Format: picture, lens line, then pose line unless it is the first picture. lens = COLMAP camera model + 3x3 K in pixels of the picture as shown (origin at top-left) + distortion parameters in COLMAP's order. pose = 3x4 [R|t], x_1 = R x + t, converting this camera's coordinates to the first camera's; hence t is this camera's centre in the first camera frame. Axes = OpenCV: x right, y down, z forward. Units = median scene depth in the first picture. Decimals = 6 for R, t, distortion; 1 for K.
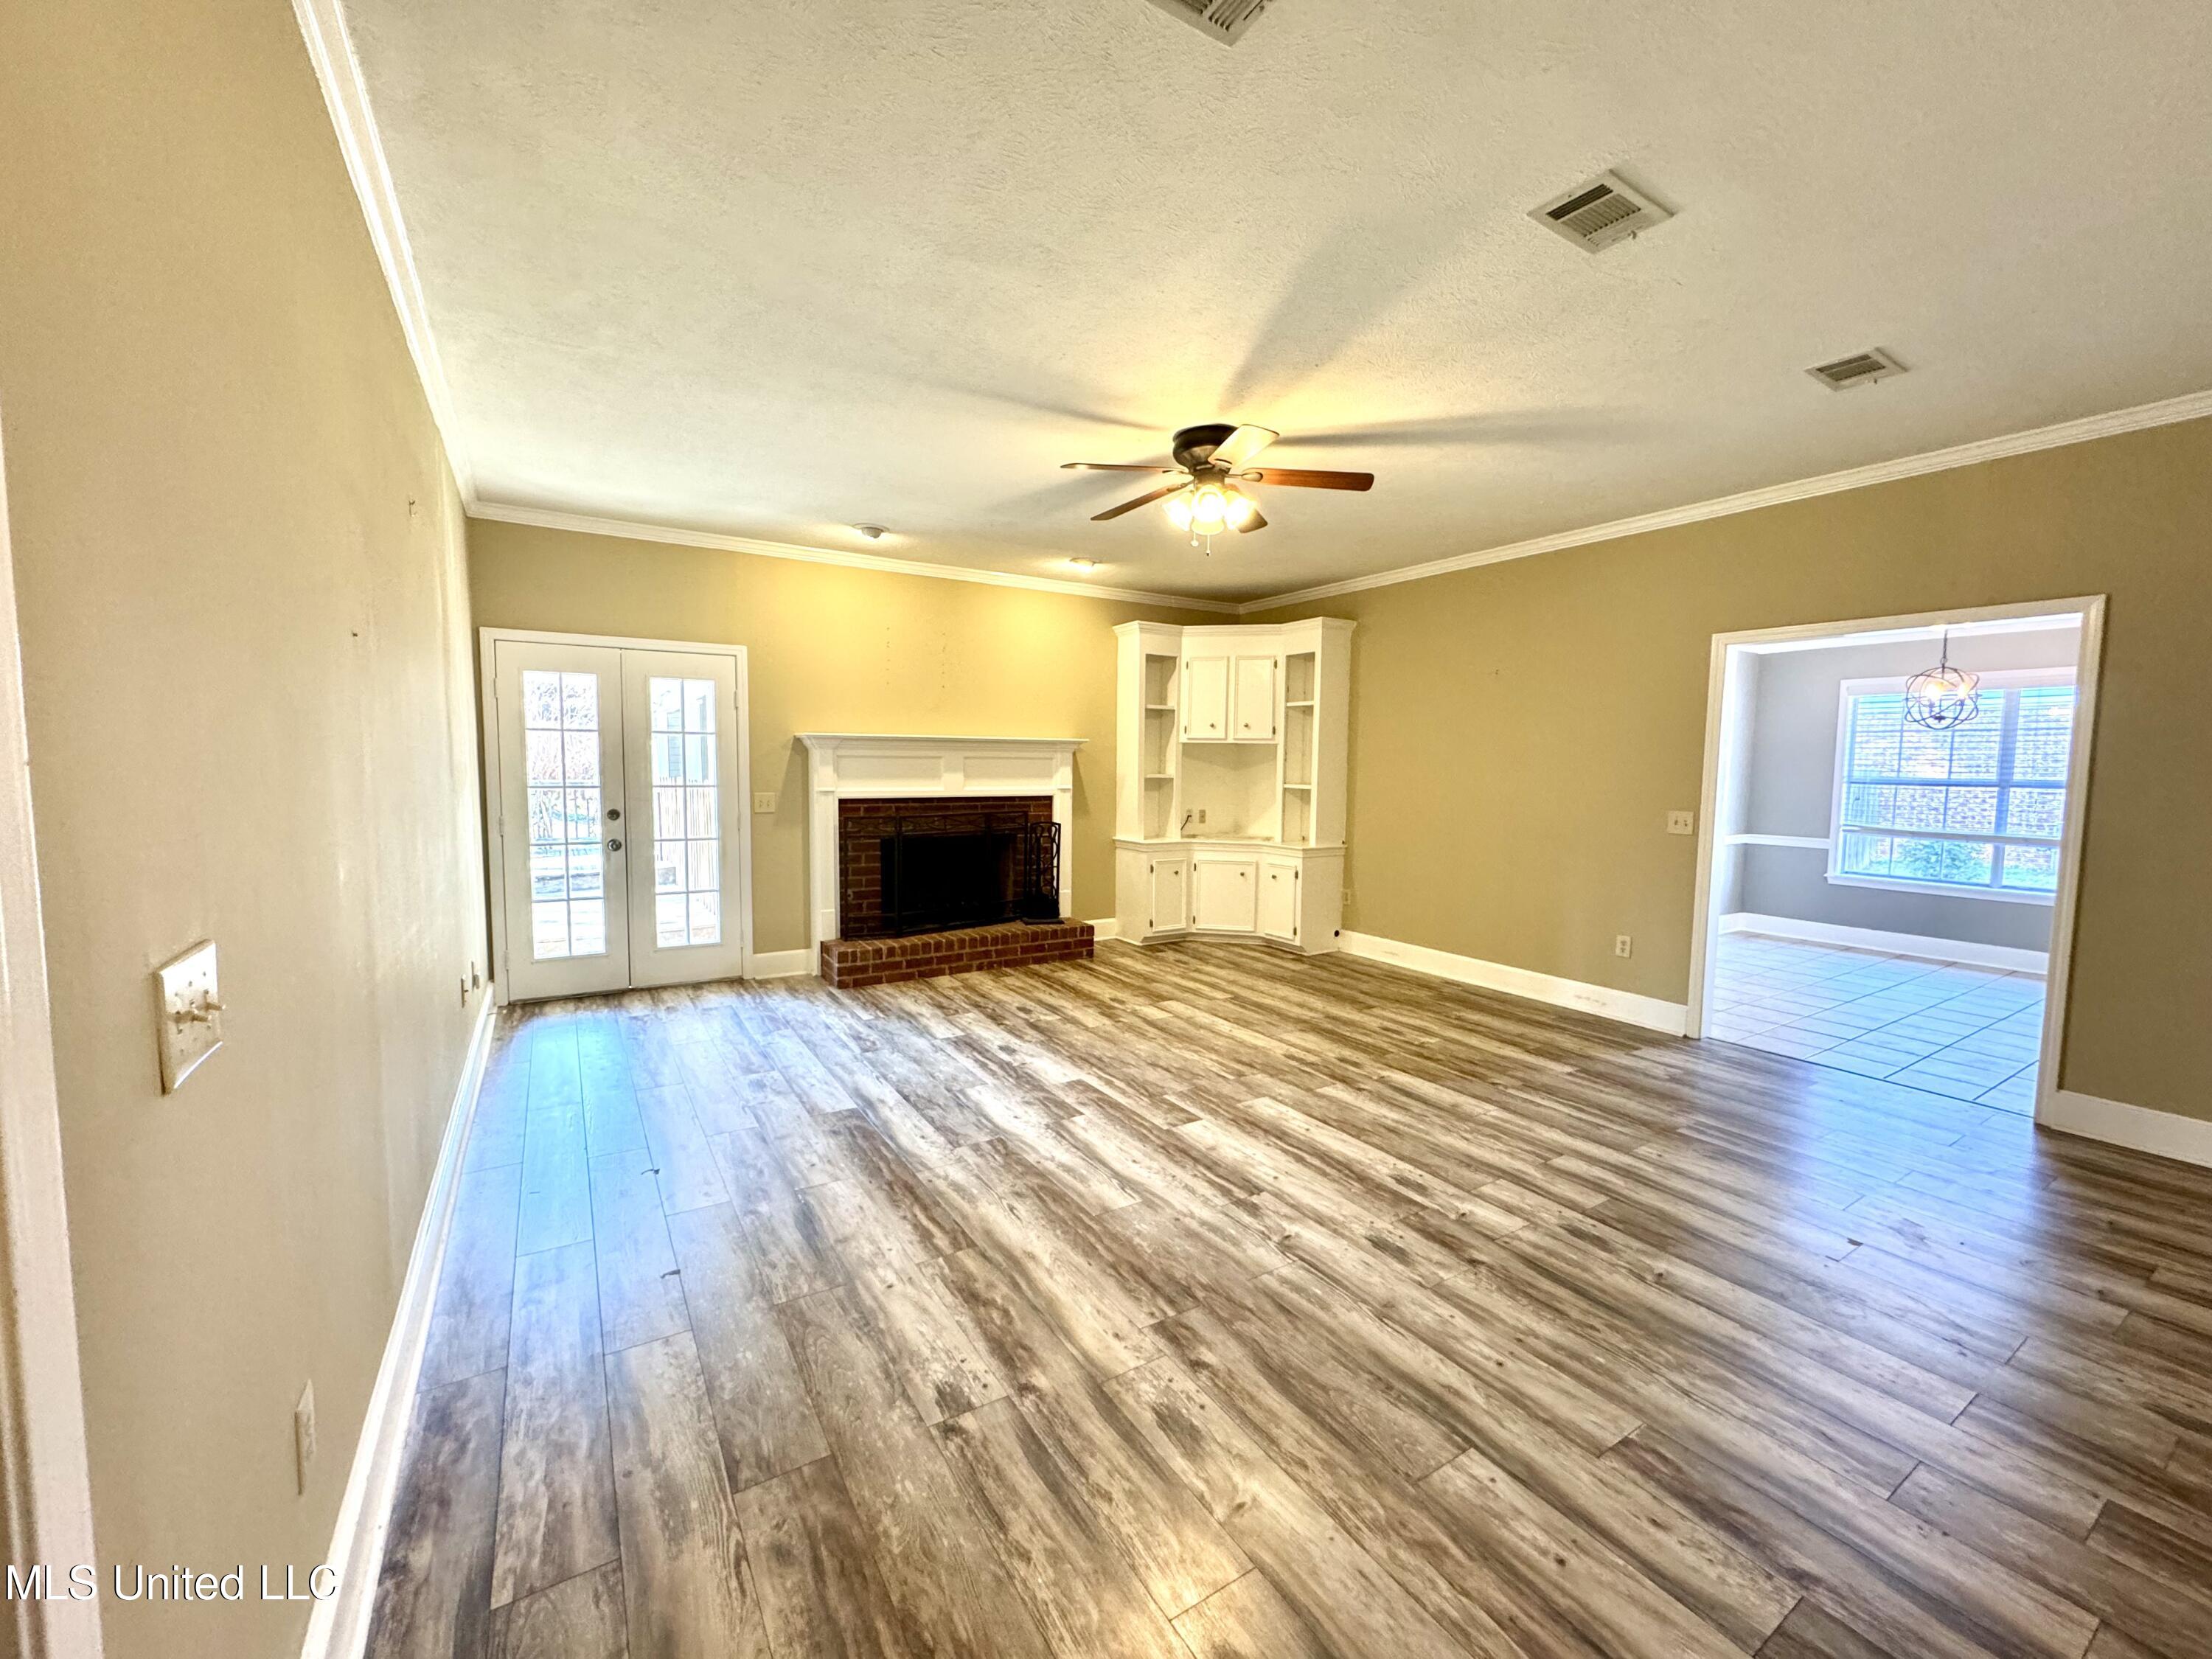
lens RADIAL K [[879.3, 0, 1107.5], [0, 879.3, 827.4], [0, 0, 1]] dist [-0.005711, 0.000994]
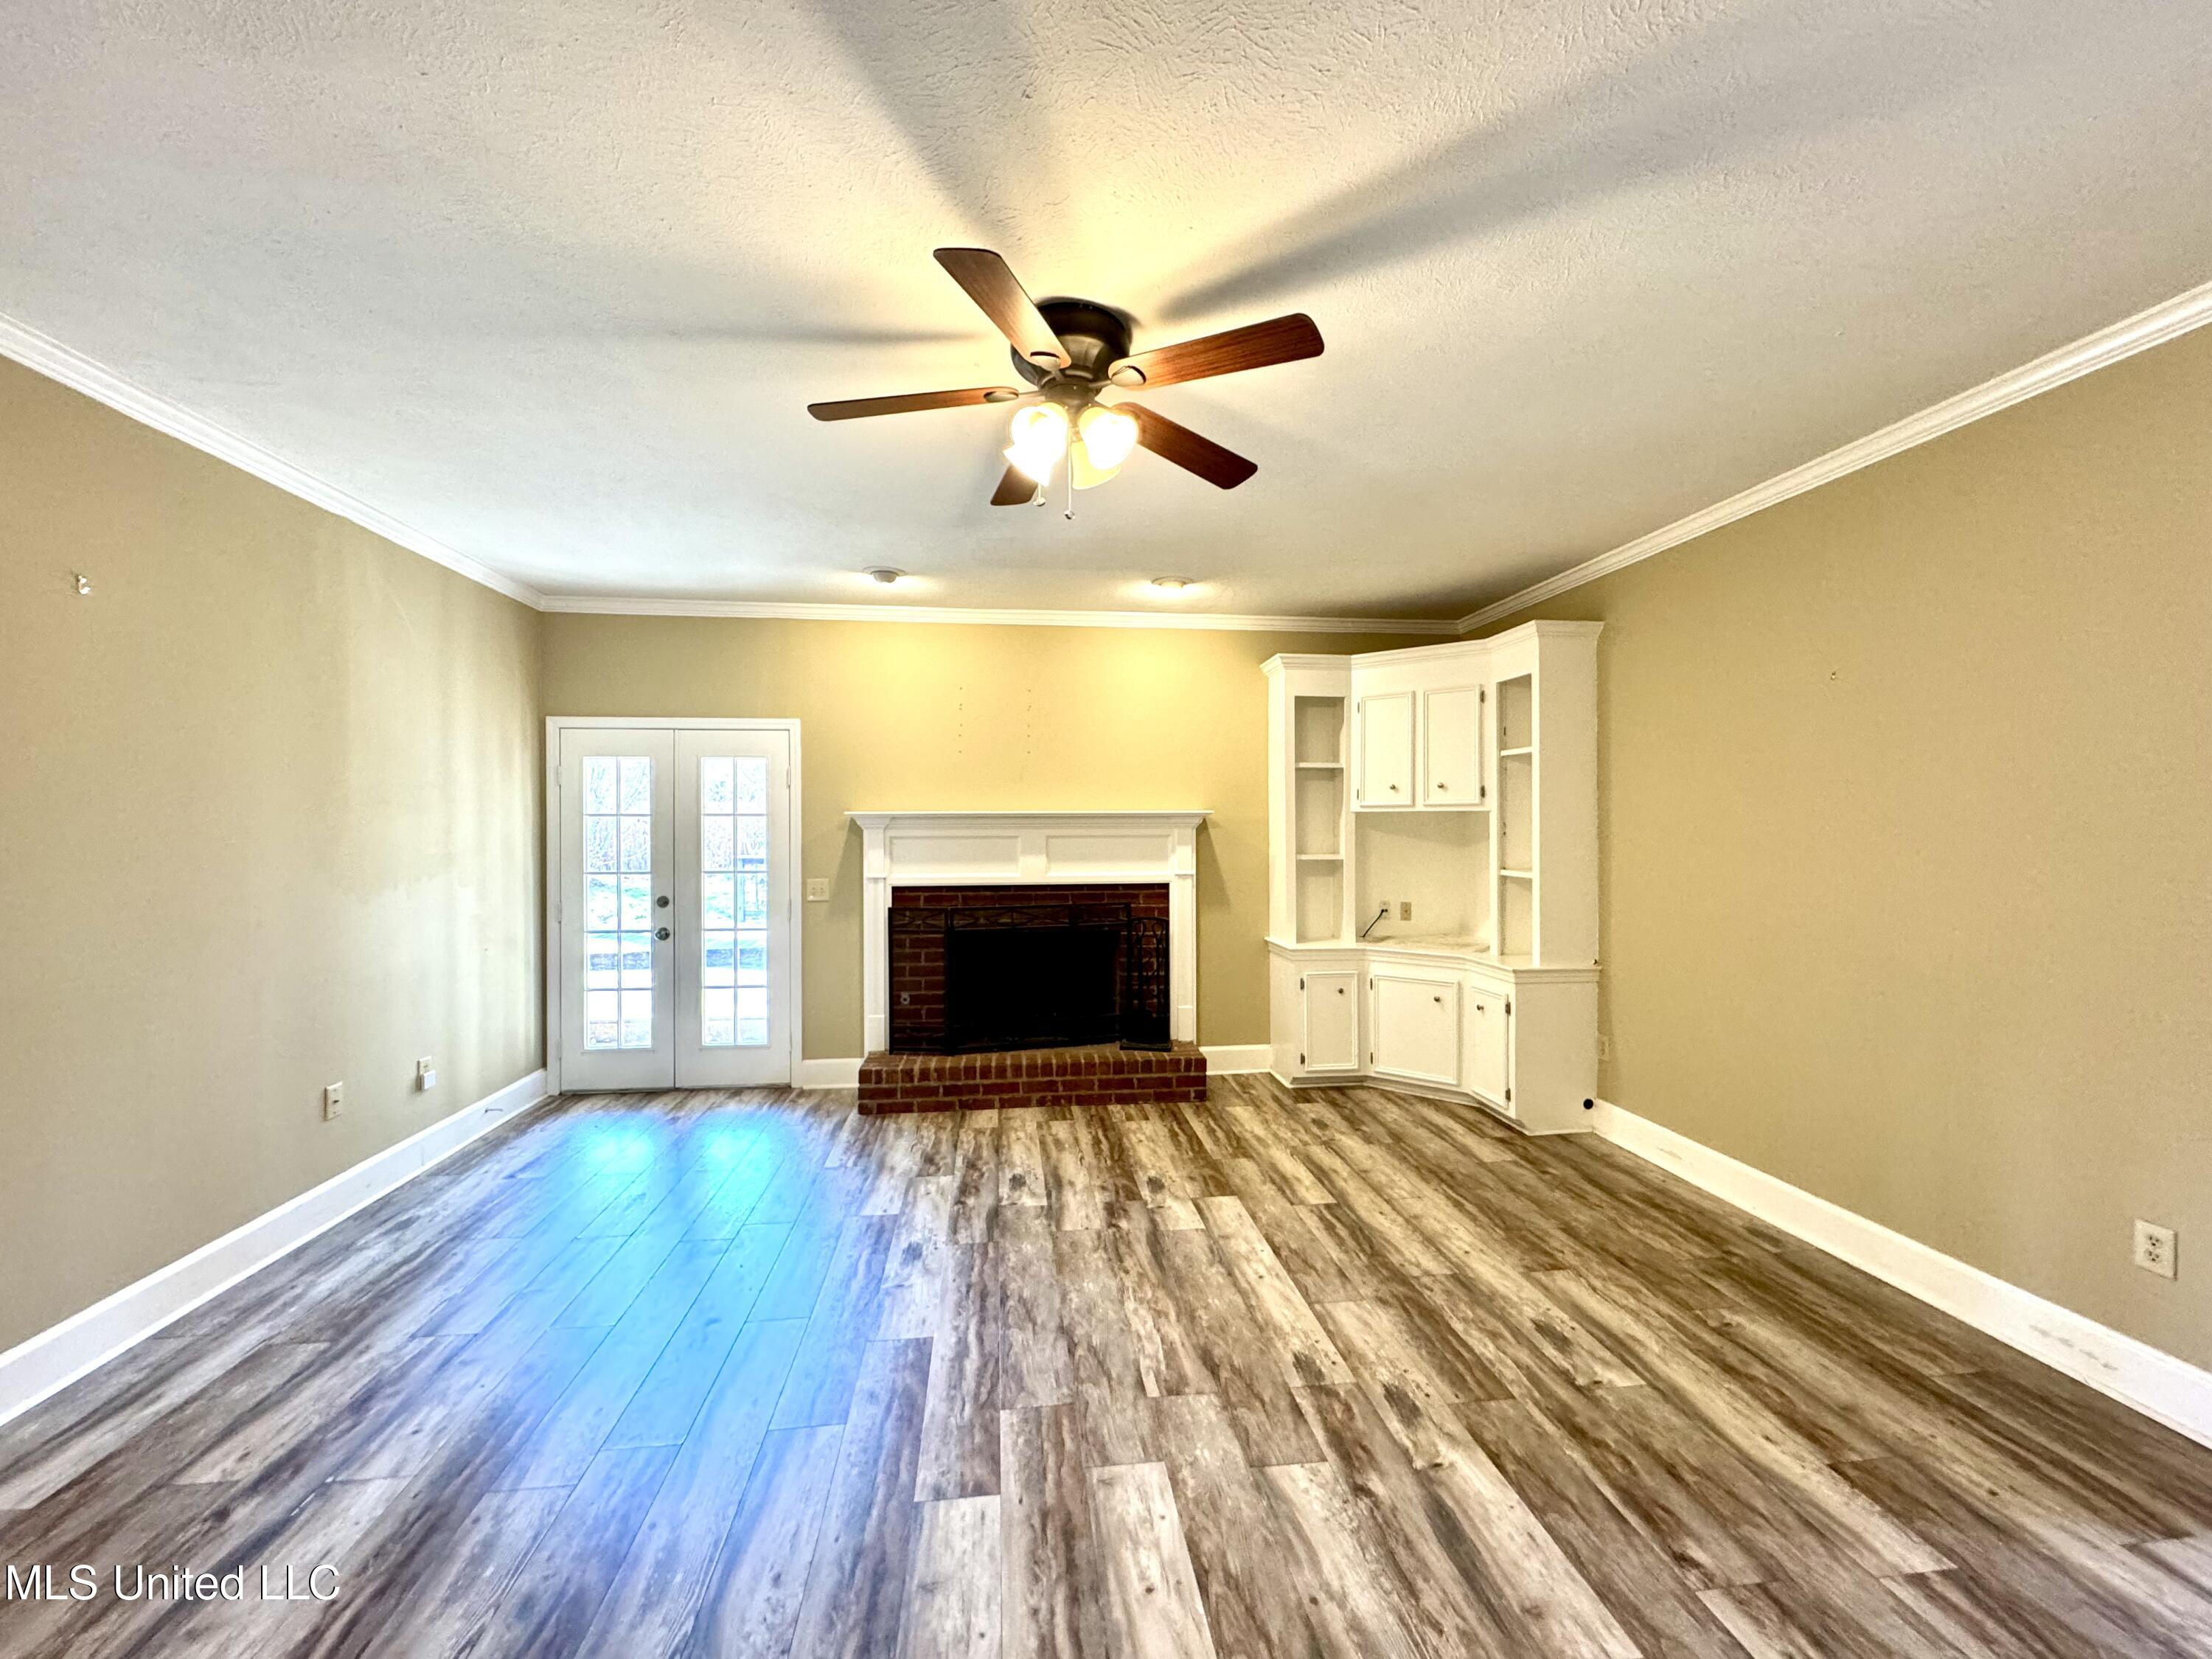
lens RADIAL K [[879.3, 0, 1104.7], [0, 879.3, 831.0], [0, 0, 1]] dist [-0.005711, 0.000994]
pose [[0.904756, -0.011611, -0.425773, 0.264901], [-0.018699, 0.997582, -0.066941, -0.034790], [0.425520, 0.068527, 0.902351, 0.316801]]
